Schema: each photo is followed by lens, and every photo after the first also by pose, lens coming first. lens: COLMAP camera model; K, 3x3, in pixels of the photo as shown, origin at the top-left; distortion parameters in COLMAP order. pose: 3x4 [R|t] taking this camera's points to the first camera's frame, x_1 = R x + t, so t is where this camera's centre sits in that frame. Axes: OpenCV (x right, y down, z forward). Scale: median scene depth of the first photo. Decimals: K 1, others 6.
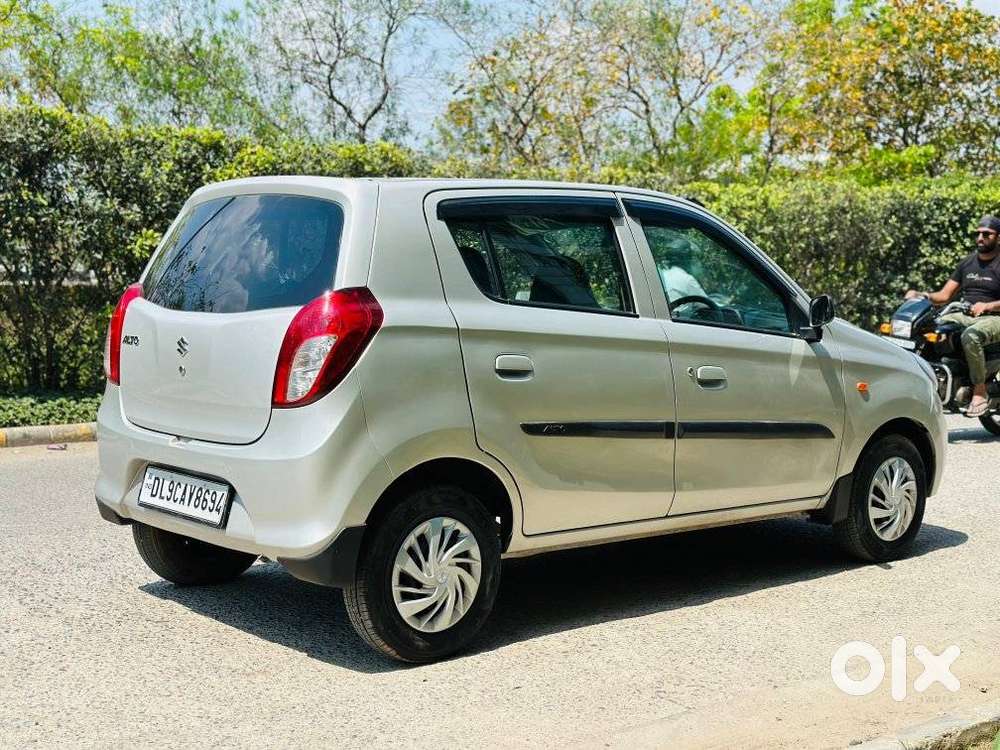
lens RADIAL K [[1333.4, 0, 497.4], [0, 1333.4, 378.4], [0, 0, 1]] dist [0.034375, 0.000000]
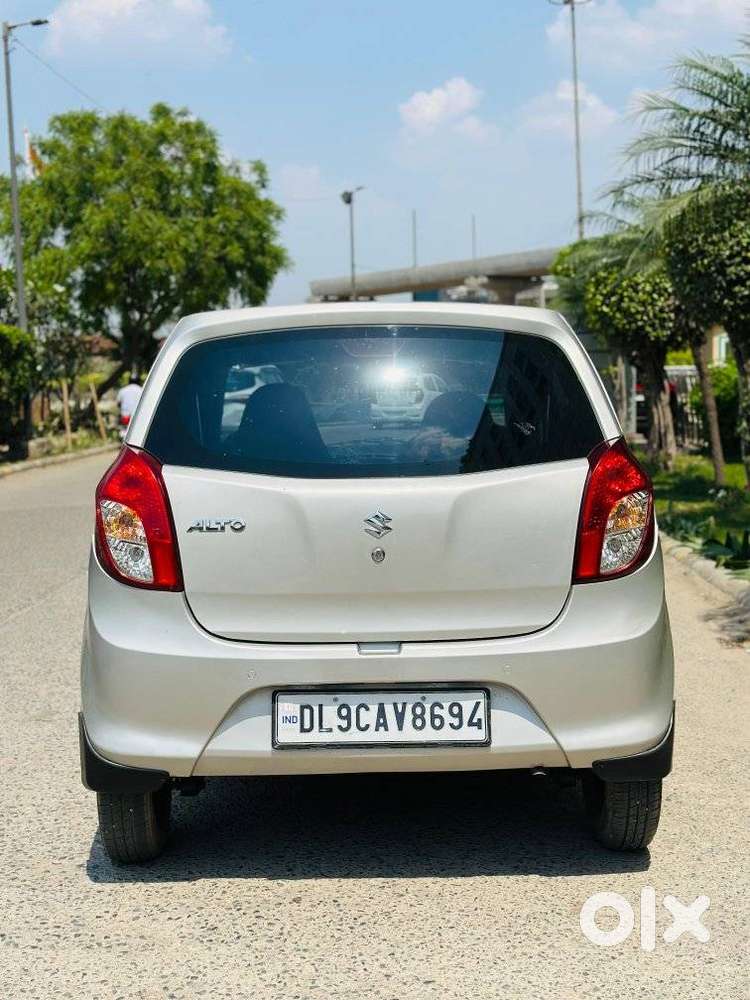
lens RADIAL K [[1333.4, 0, 375.9], [0, 1333.4, 501.7], [0, 0, 1]] dist [0.034375, 0.000000]
pose [[0.667736, -0.092299, 0.738654, -0.795767], [0.081943, 0.995367, 0.050300, -0.075028], [-0.739874, 0.026940, 0.672206, 0.491499]]
